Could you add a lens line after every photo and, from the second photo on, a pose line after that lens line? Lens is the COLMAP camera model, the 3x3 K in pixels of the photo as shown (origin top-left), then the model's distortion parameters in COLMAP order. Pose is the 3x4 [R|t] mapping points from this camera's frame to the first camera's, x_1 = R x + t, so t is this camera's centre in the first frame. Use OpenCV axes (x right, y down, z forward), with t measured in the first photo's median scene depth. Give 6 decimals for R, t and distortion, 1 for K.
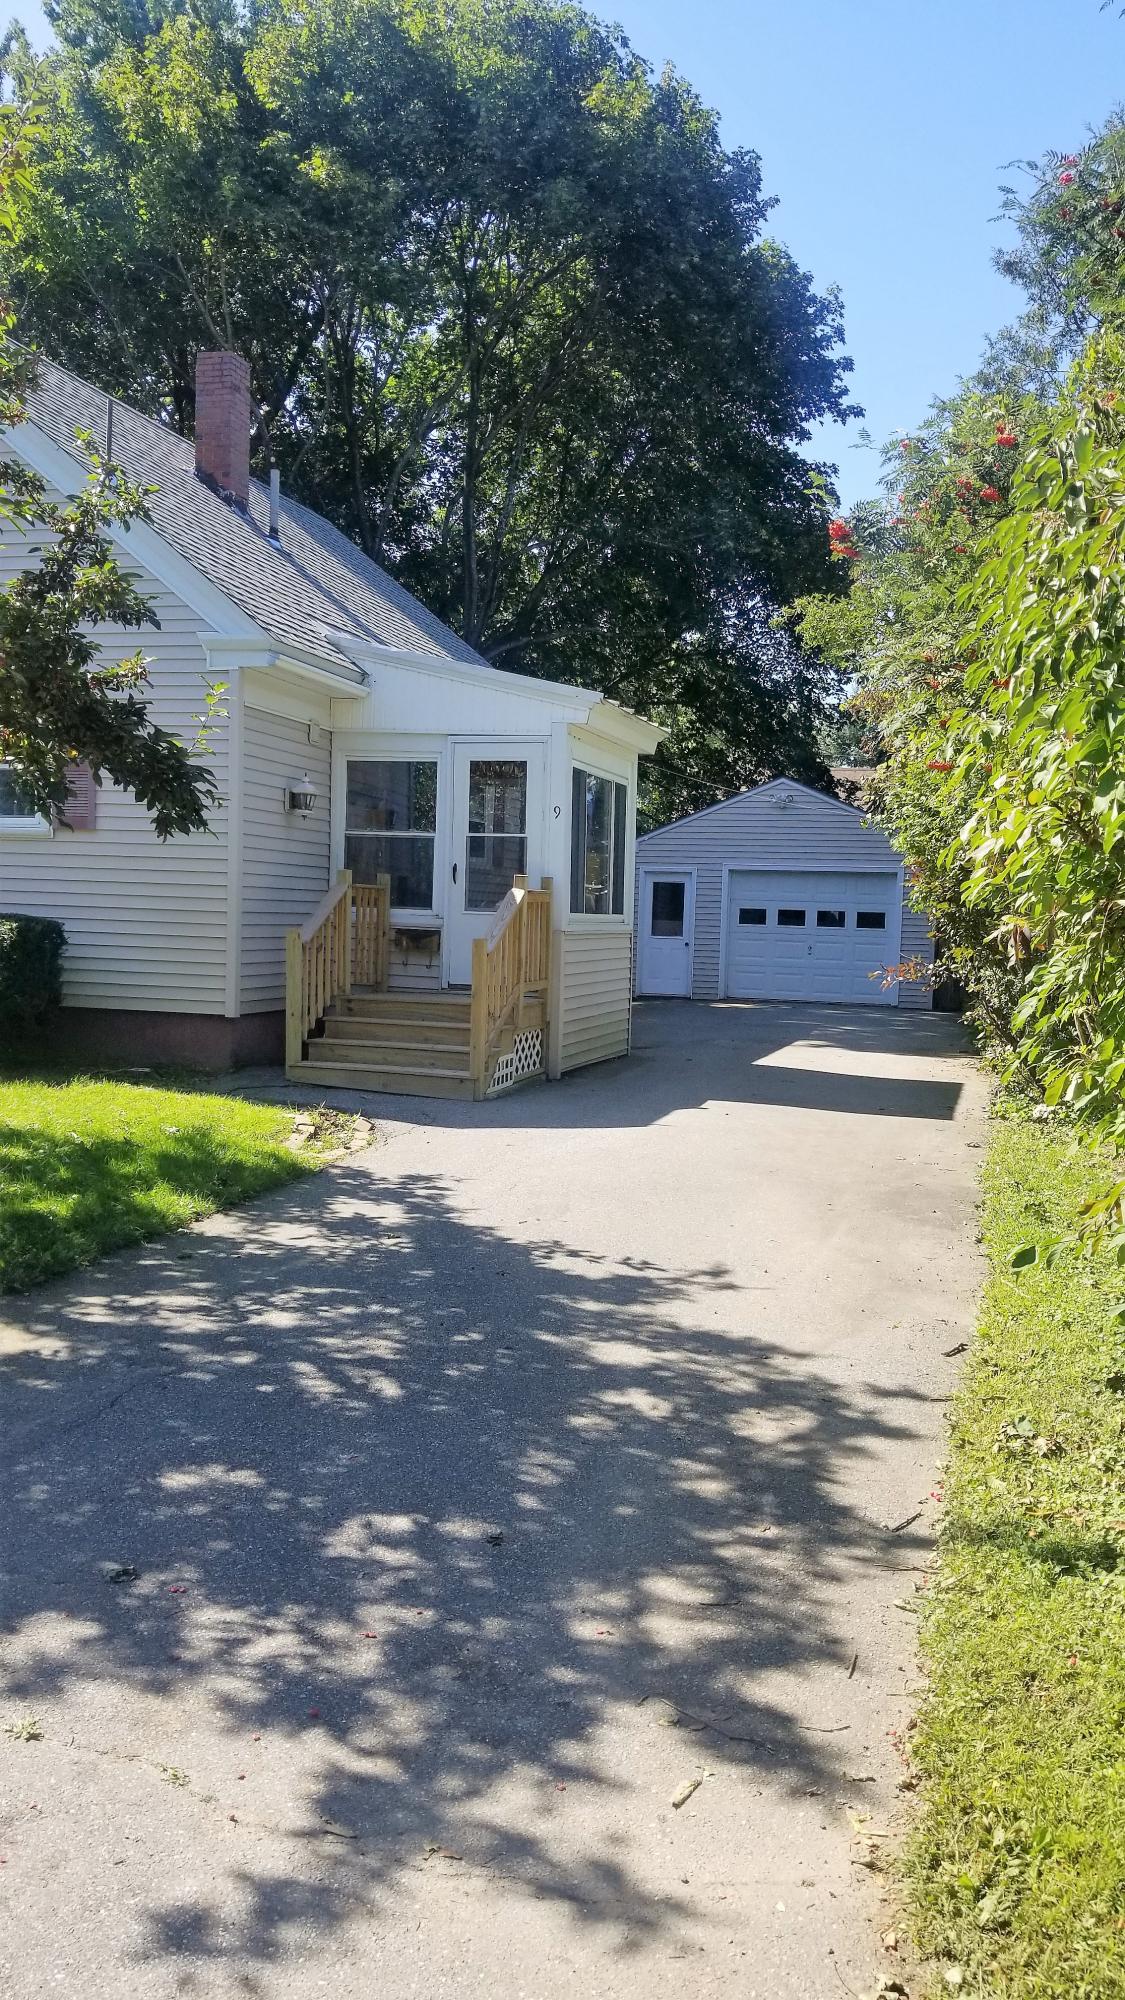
lens RADIAL K [[1568.4, 0, 569.4], [0, 1568.4, 1021.1], [0, 0, 1]] dist [0.050362, -0.095085]
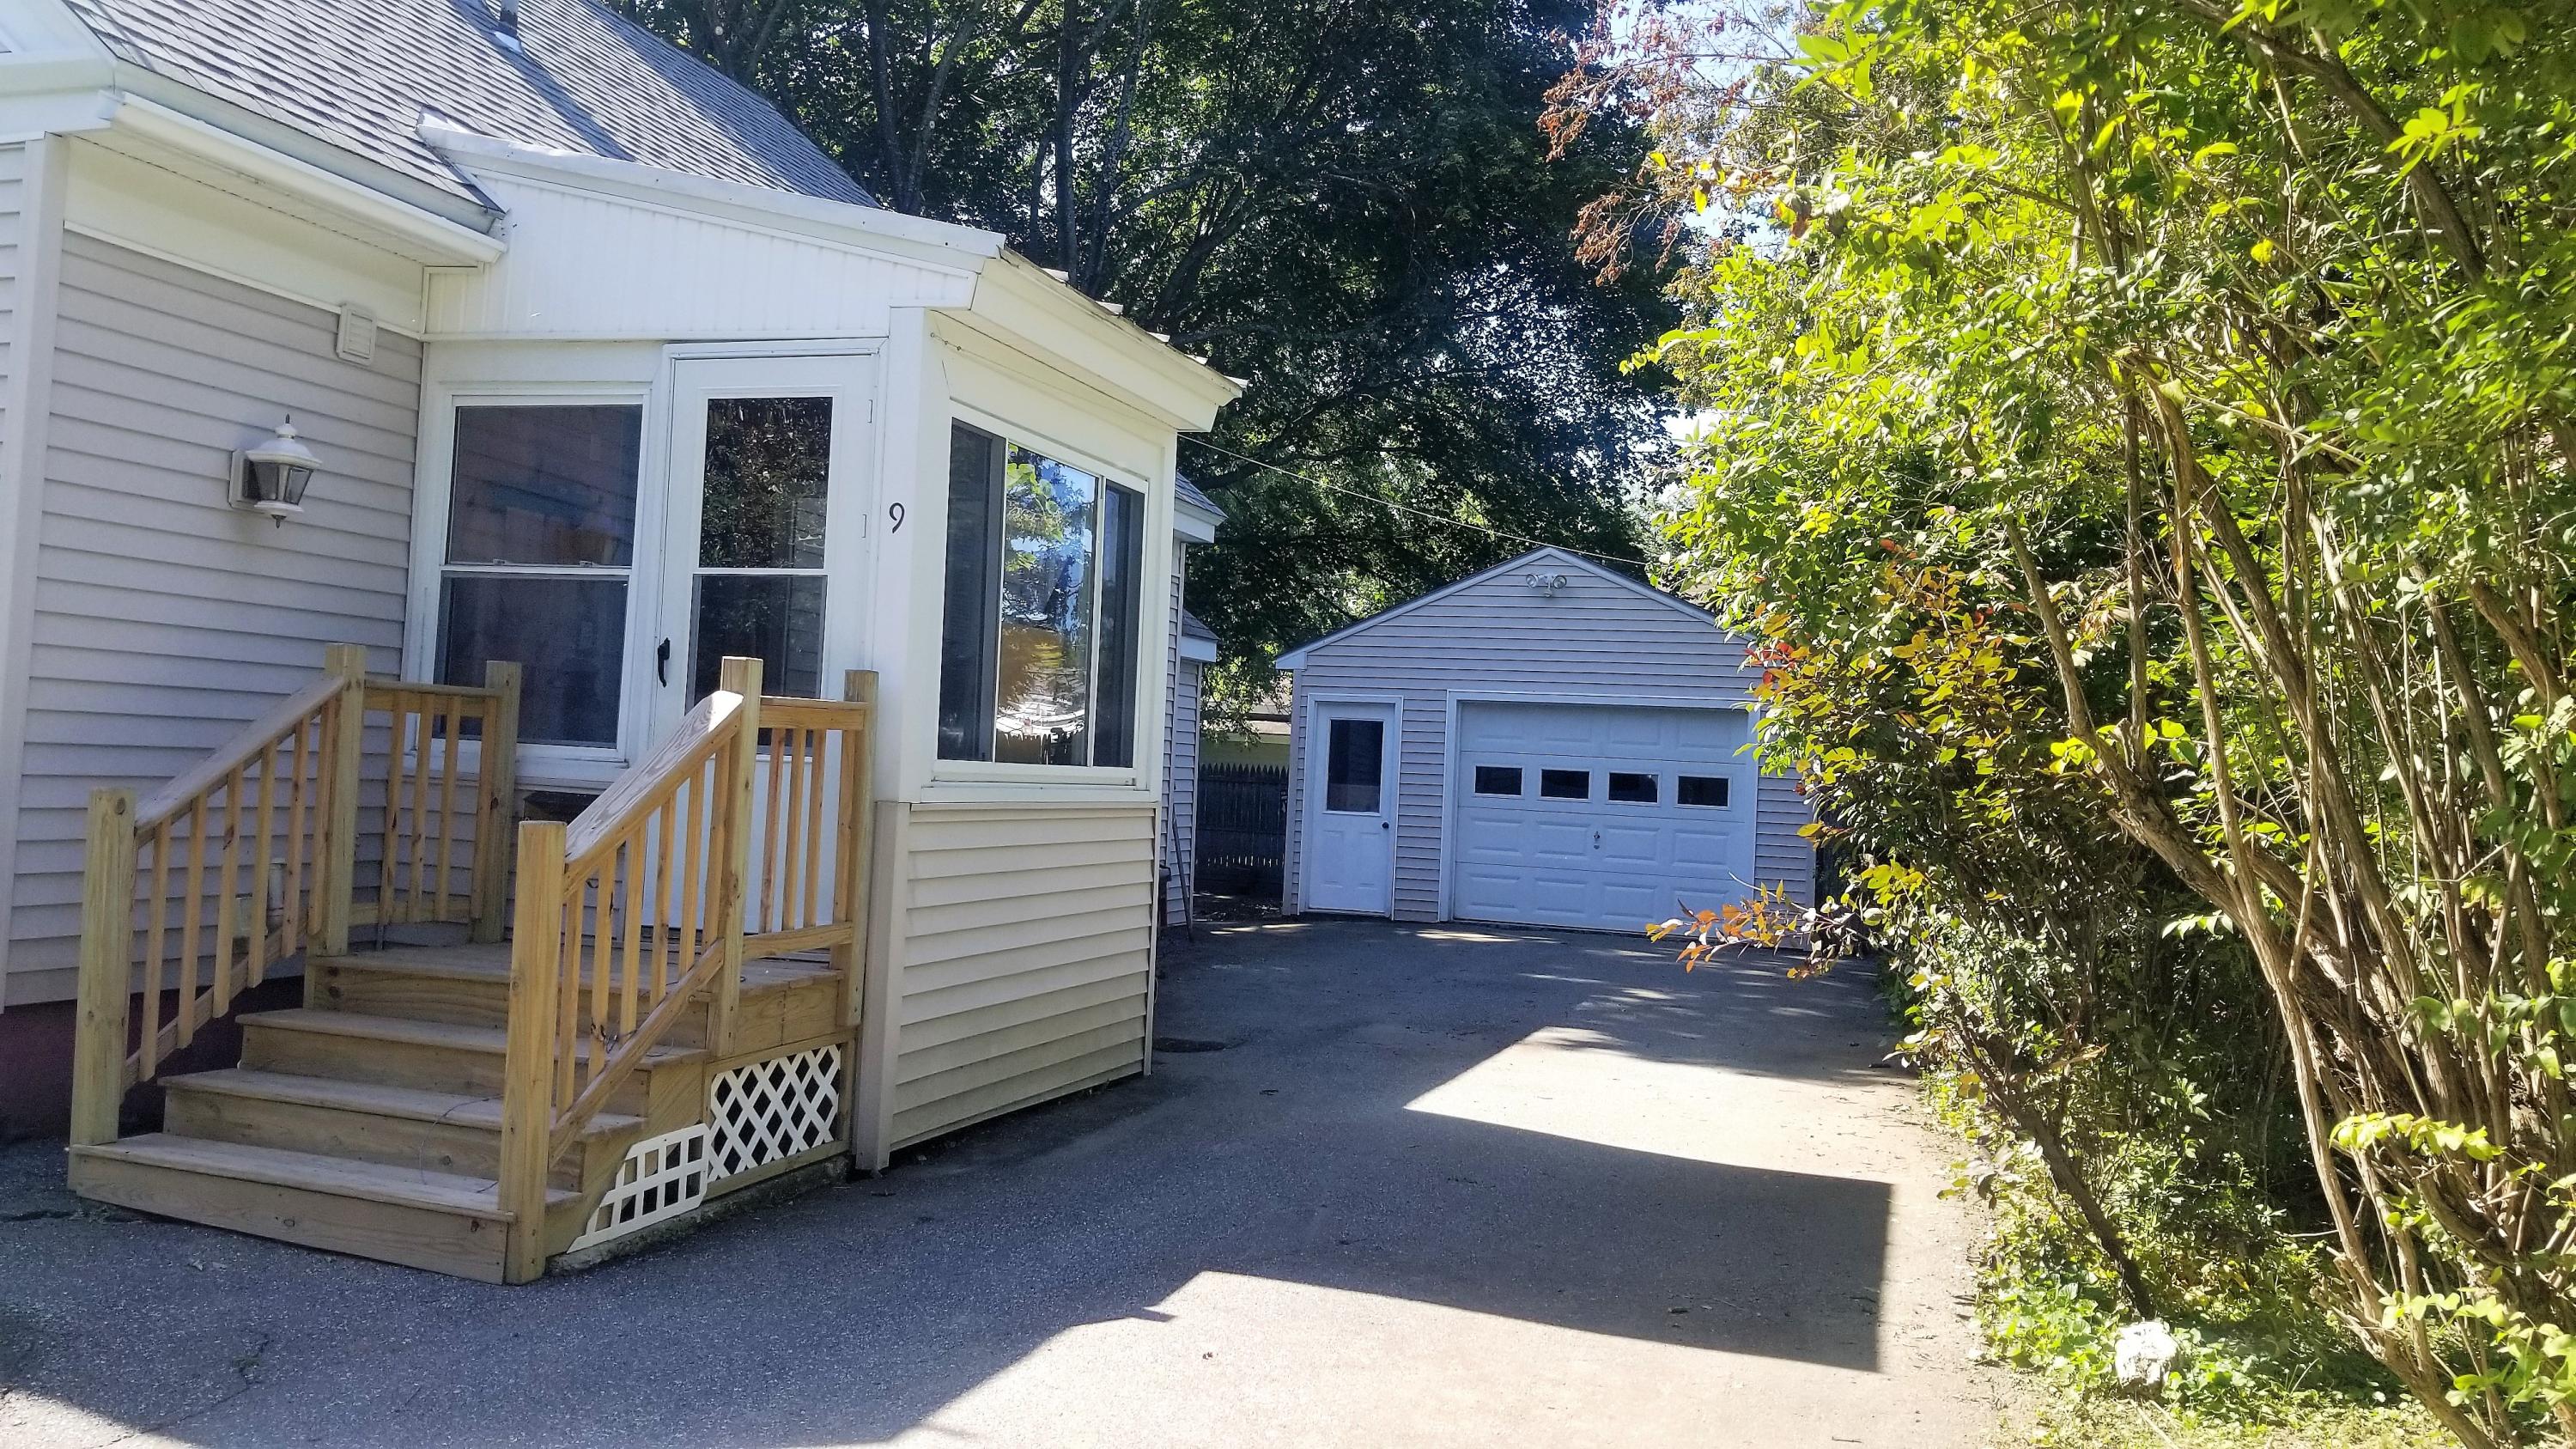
lens RADIAL K [[1863.3, 0, 1277.8], [0, 1863.3, 704.8], [0, 0, 1]] dist [-0.003211, -0.004519]
pose [[0.998577, 0.014004, -0.051462, 0.115398], [-0.019410, 0.994166, -0.106098, -0.032437], [0.049676, 0.106946, 0.993023, 0.504030]]
